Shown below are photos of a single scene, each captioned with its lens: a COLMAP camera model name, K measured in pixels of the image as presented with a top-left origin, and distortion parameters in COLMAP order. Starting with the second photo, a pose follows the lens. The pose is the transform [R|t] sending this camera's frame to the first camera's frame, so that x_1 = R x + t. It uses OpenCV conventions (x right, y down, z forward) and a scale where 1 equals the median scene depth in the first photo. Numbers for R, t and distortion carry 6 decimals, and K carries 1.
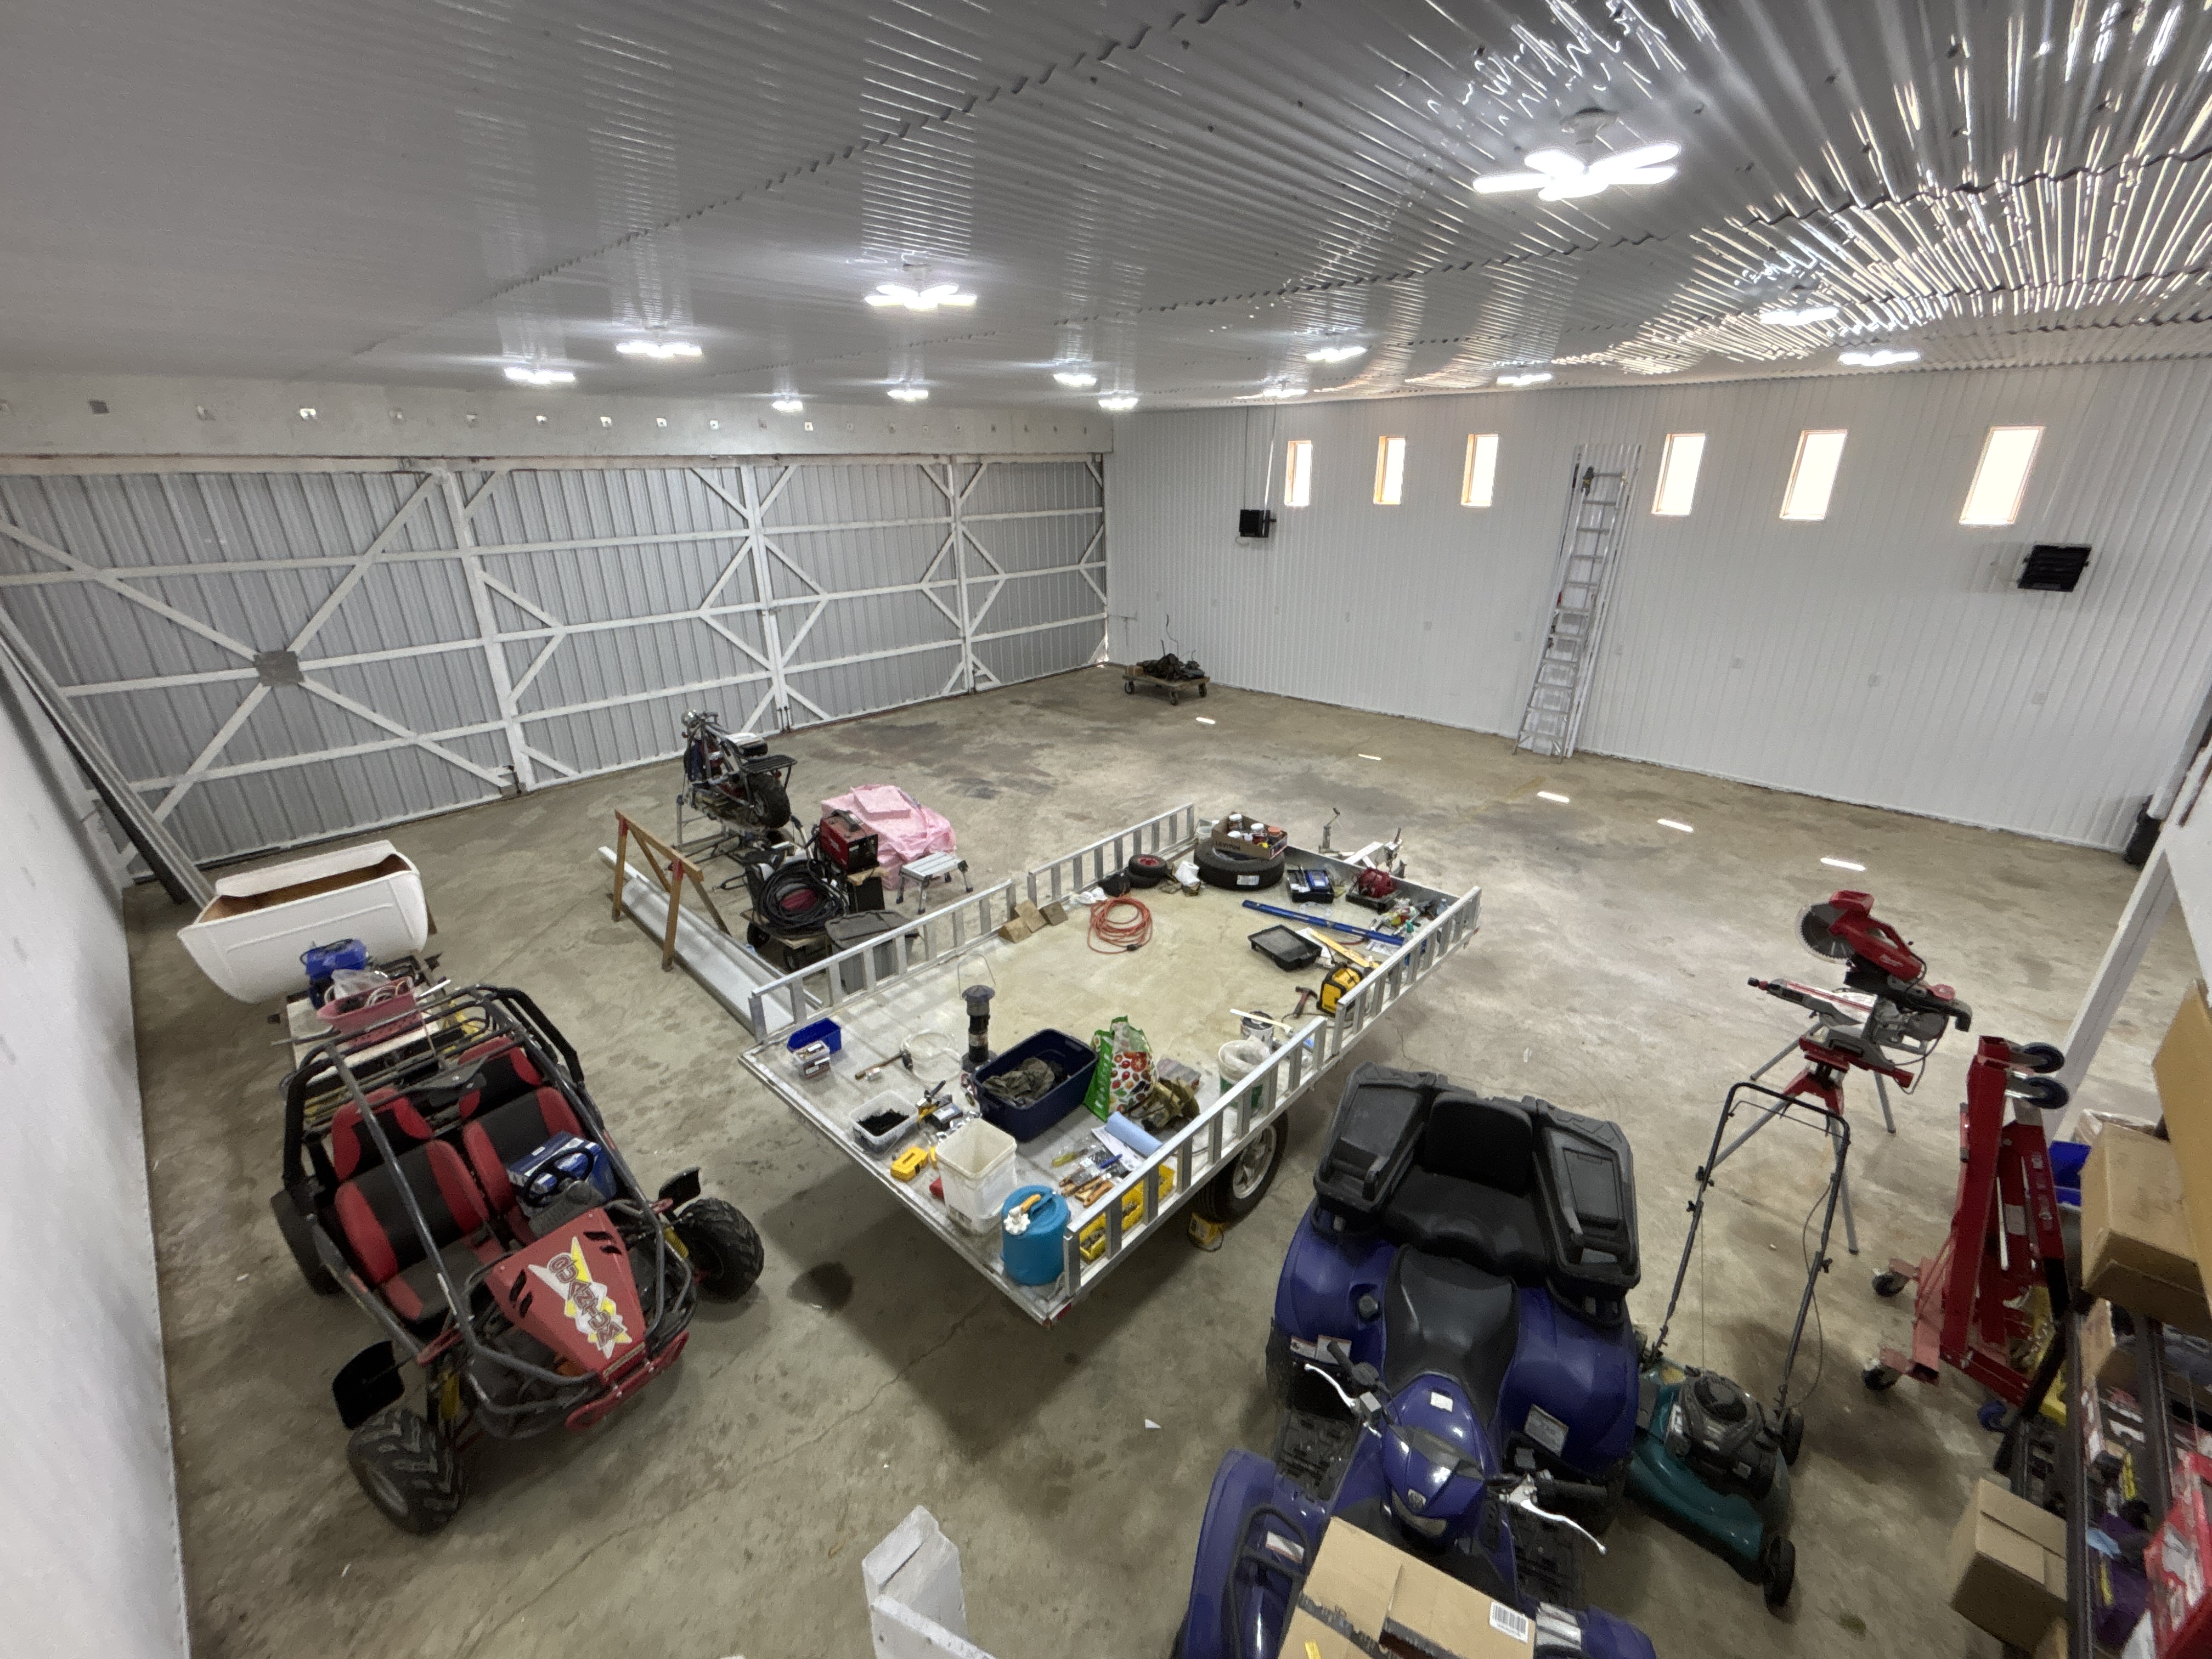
lens RADIAL K [[898.8, 0, 1106.0], [0, 898.8, 829.5], [0, 0, 1]] dist [0.001506, 0.000127]
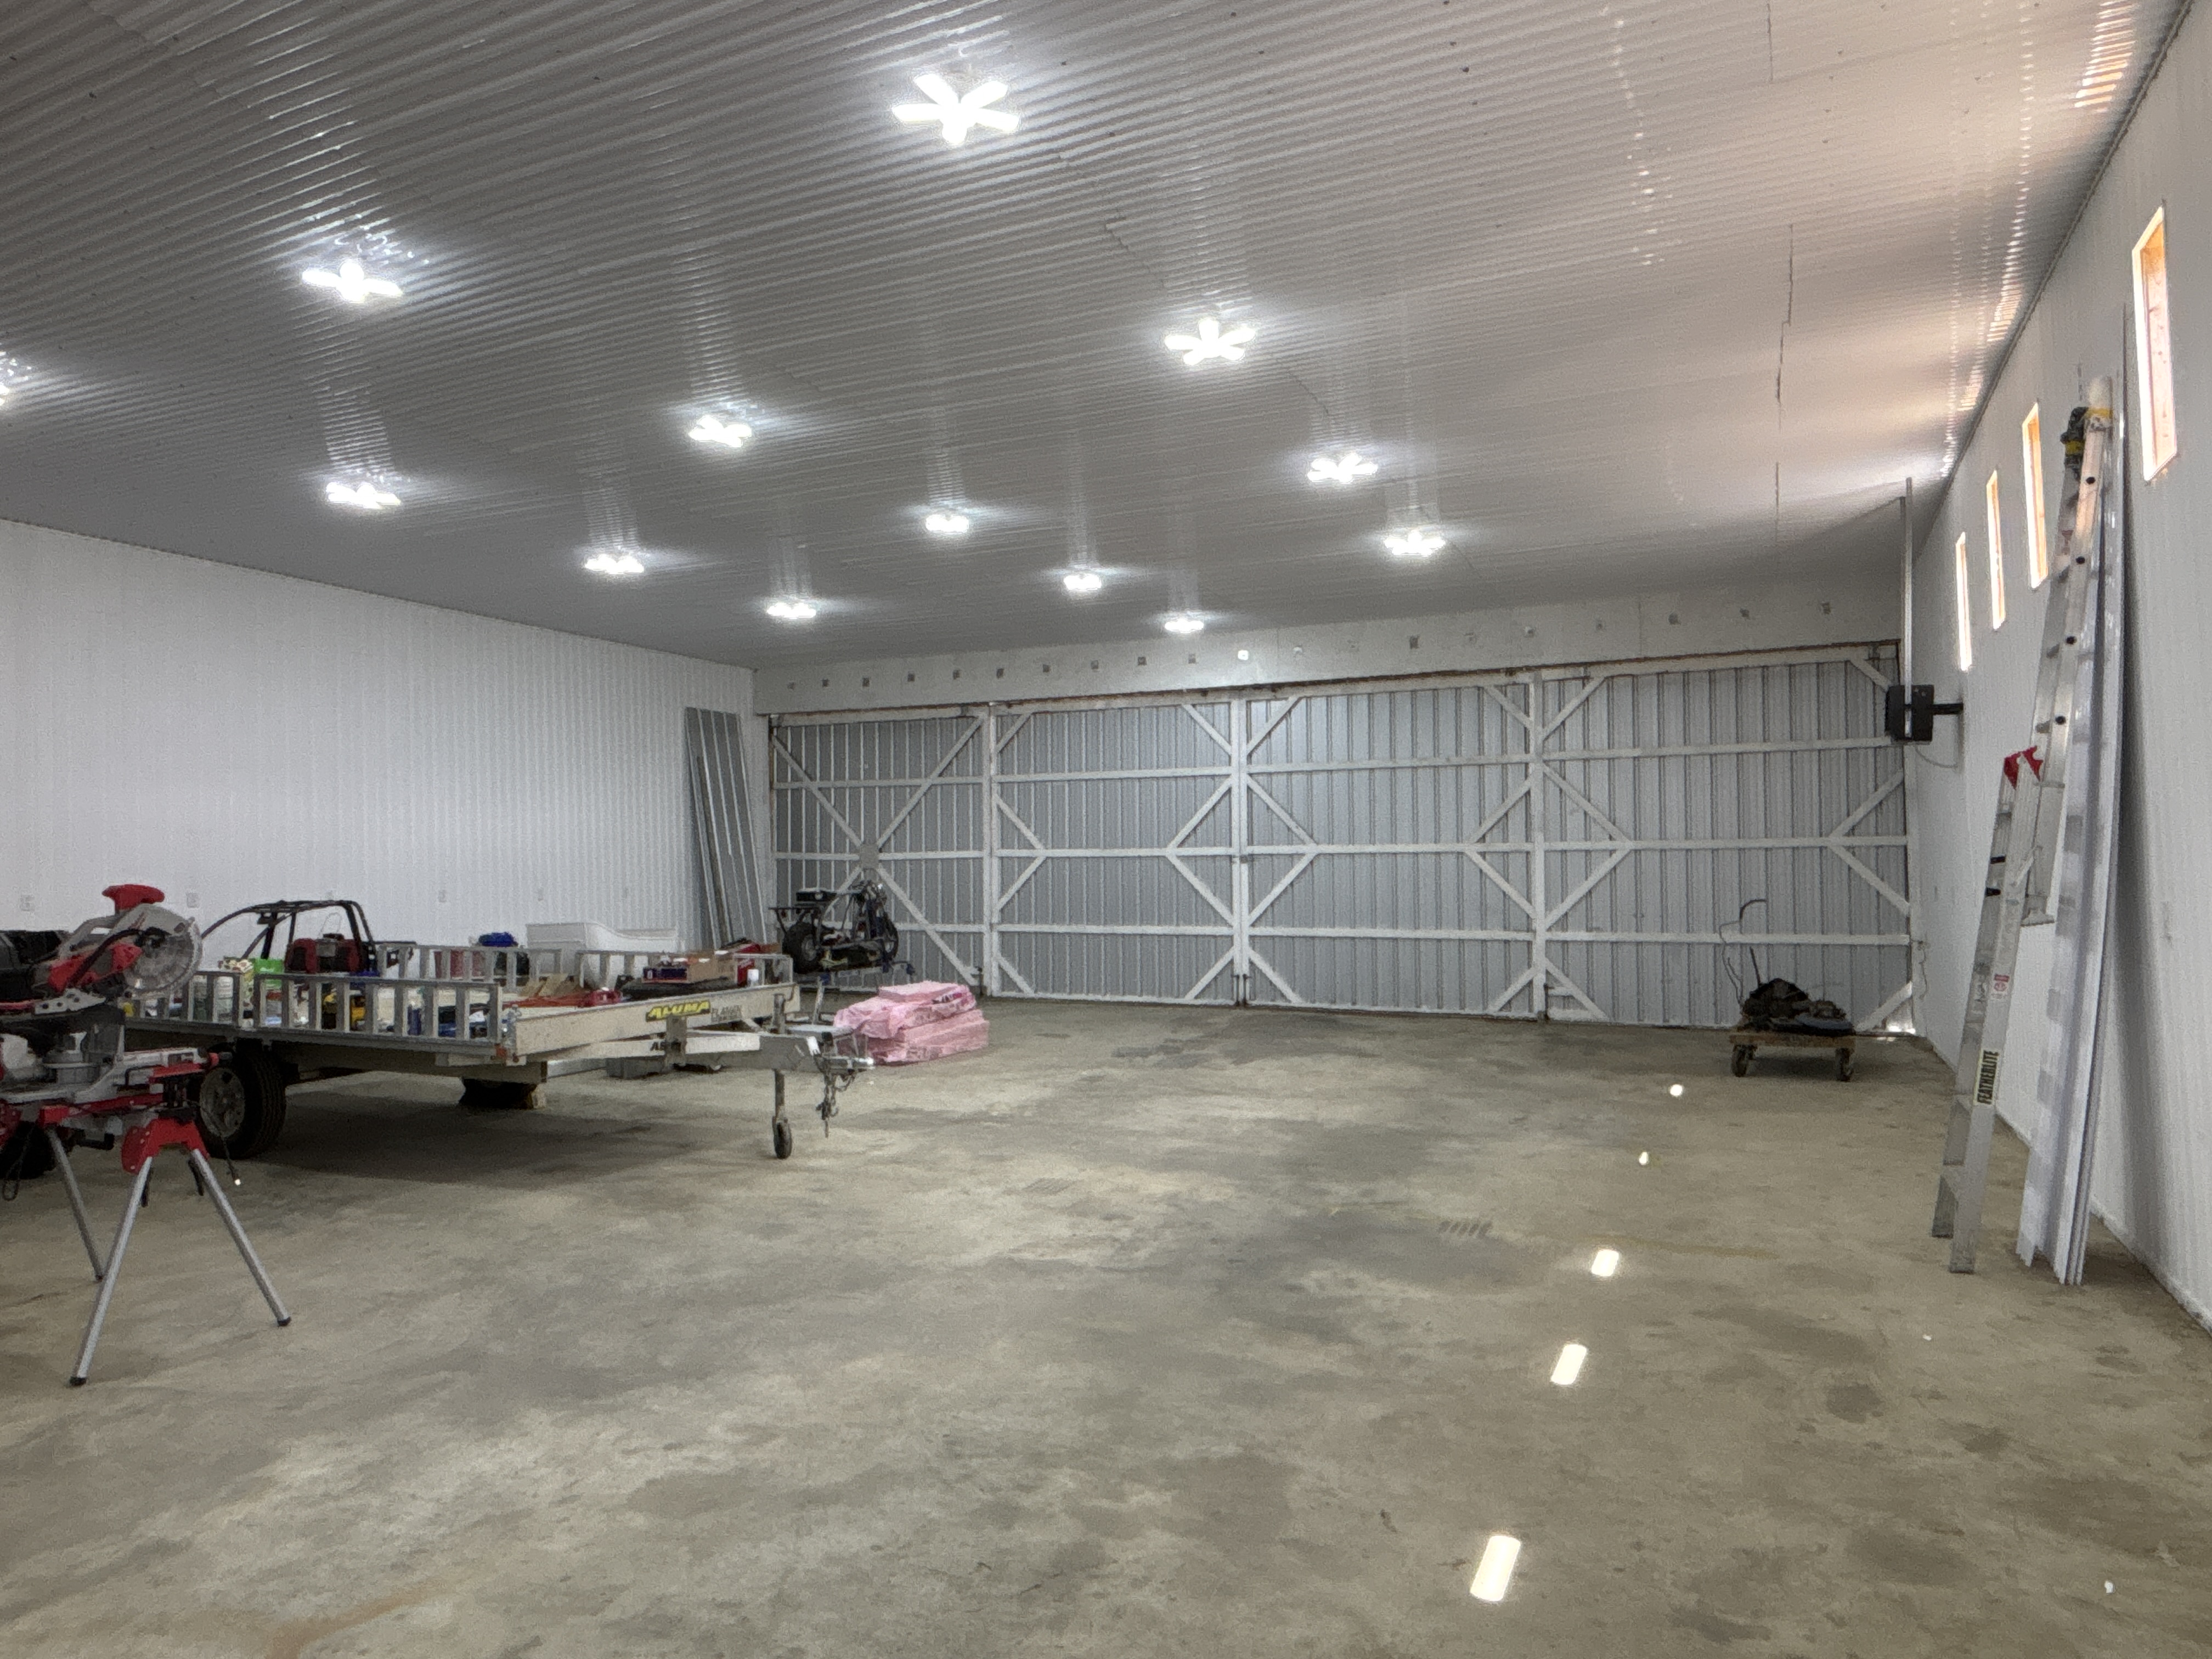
lens RADIAL K [[1383.9, 0, 1106.0], [0, 1383.9, 829.5], [0, 0, 1]] dist [0.016559, -0.001718]
pose [[0.308093, -0.024250, -0.951047, 0.948698], [-0.362812, 0.921130, -0.141021, -0.043118], [0.879458, 0.388498, 0.274996, 0.595979]]
